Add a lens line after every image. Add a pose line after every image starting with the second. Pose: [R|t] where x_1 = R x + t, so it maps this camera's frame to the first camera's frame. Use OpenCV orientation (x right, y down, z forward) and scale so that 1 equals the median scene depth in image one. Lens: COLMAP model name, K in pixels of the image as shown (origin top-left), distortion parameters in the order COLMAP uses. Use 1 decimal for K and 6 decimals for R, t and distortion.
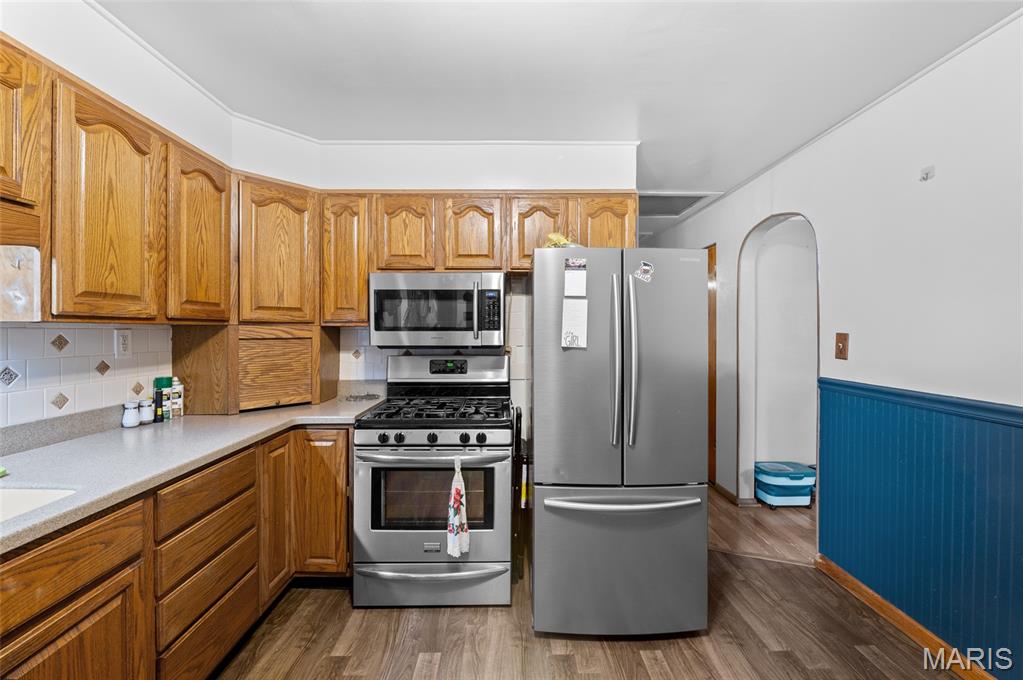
lens RADIAL K [[414.5, 0, 507.0], [0, 414.5, 330.4], [0, 0, 1]] dist [-0.007095, -0.000910]
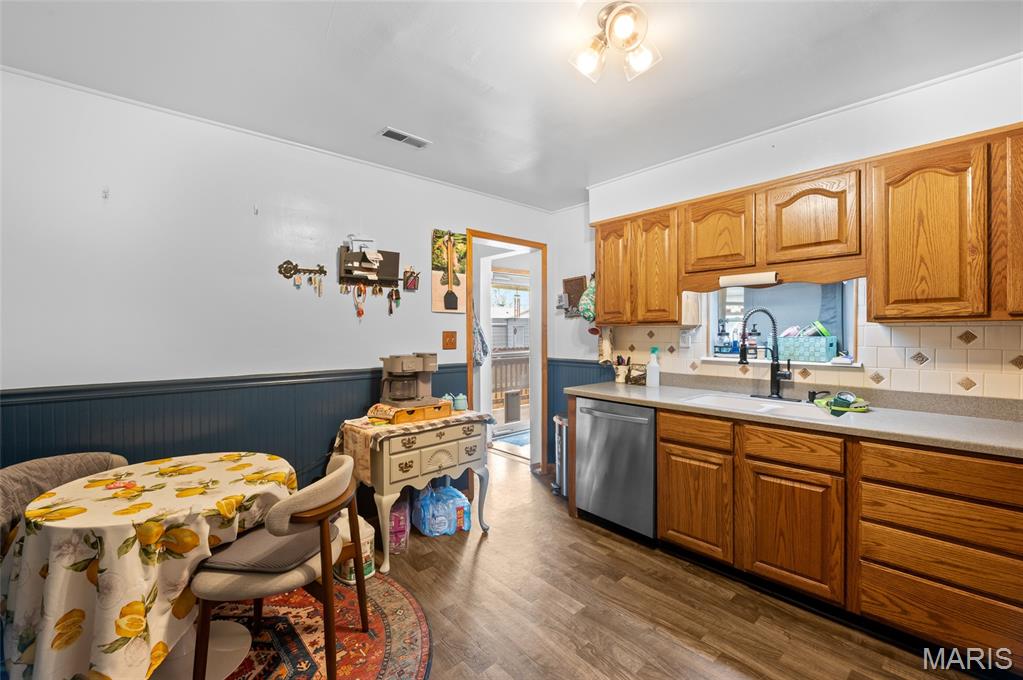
lens RADIAL K [[439.7, 0, 510.3], [0, 439.7, 334.5], [0, 0, 1]] dist [-0.000566, 0.000135]
pose [[-0.754629, 0.002740, -0.656146, 0.648521], [0.000327, 0.999993, 0.003799, 0.011791], [0.656152, 0.002653, -0.754624, 0.839228]]
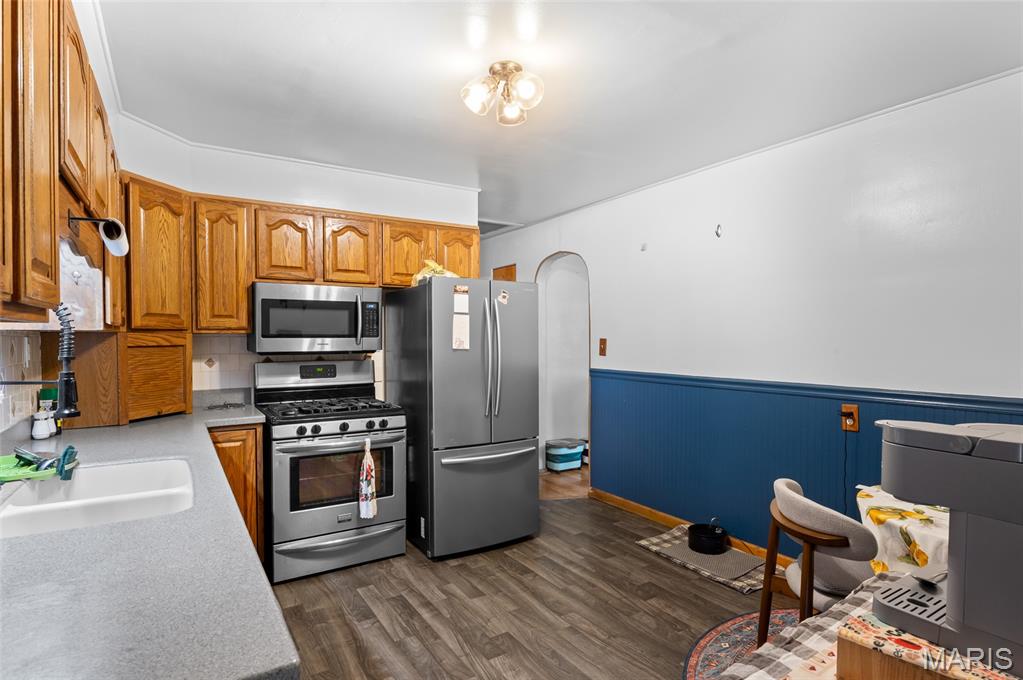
lens RADIAL K [[585.4, 0, 513.1], [0, 585.4, 347.1], [0, 0, 1]] dist [-0.007746, 0.000242]
pose [[0.840939, -0.011225, 0.541013, -0.646573], [0.002600, 0.999857, 0.016704, 0.001369], [-0.541124, -0.012640, 0.840848, -0.649591]]
